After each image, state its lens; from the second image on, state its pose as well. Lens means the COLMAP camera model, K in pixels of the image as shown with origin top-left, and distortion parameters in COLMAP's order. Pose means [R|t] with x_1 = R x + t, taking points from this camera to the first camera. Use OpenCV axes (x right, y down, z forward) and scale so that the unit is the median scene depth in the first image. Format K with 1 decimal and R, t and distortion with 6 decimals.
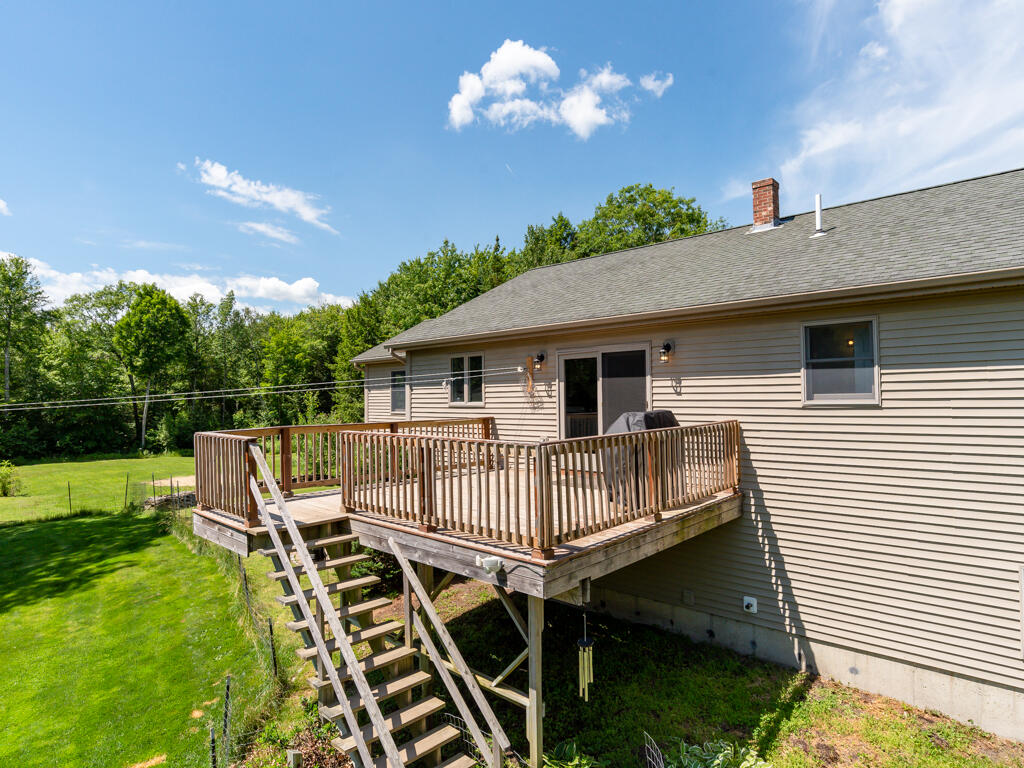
lens RADIAL K [[640.8, 0, 515.7], [0, 640.8, 391.0], [0, 0, 1]] dist [-0.055240, 0.032411]
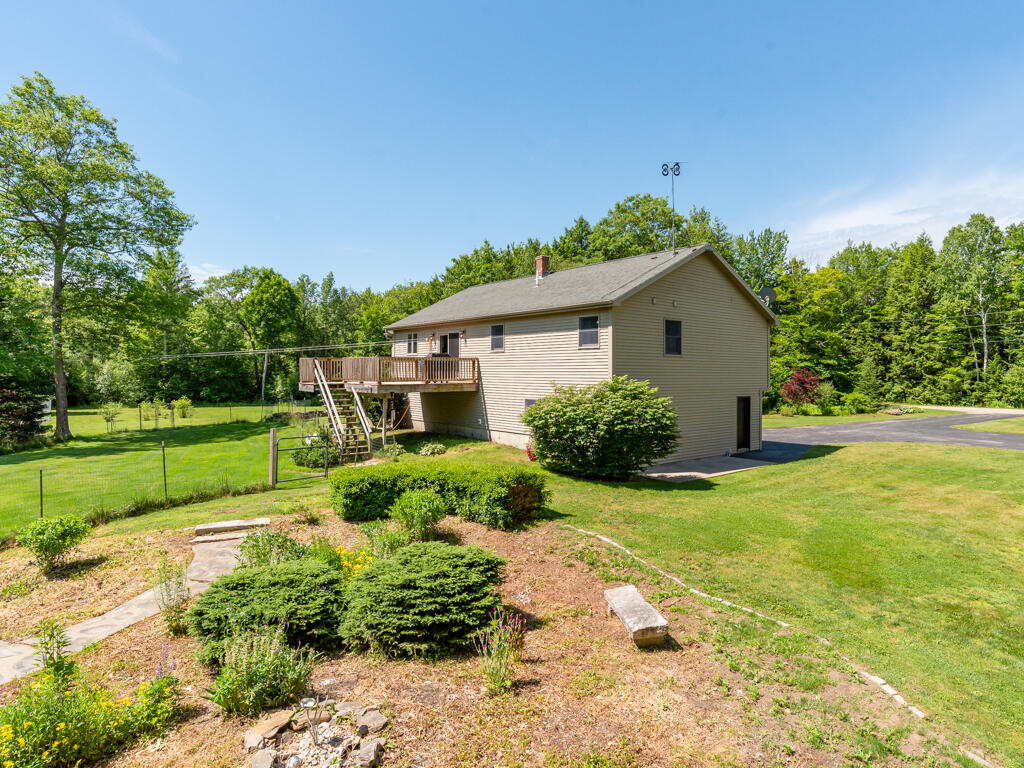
lens RADIAL K [[640.8, 0, 515.7], [0, 640.8, 391.0], [0, 0, 1]] dist [-0.055240, 0.032411]
pose [[0.989019, 0.027201, -0.145266, 0.105430], [-0.021027, 0.998816, 0.043872, 0.007676], [0.146287, -0.040336, 0.988419, -0.203495]]
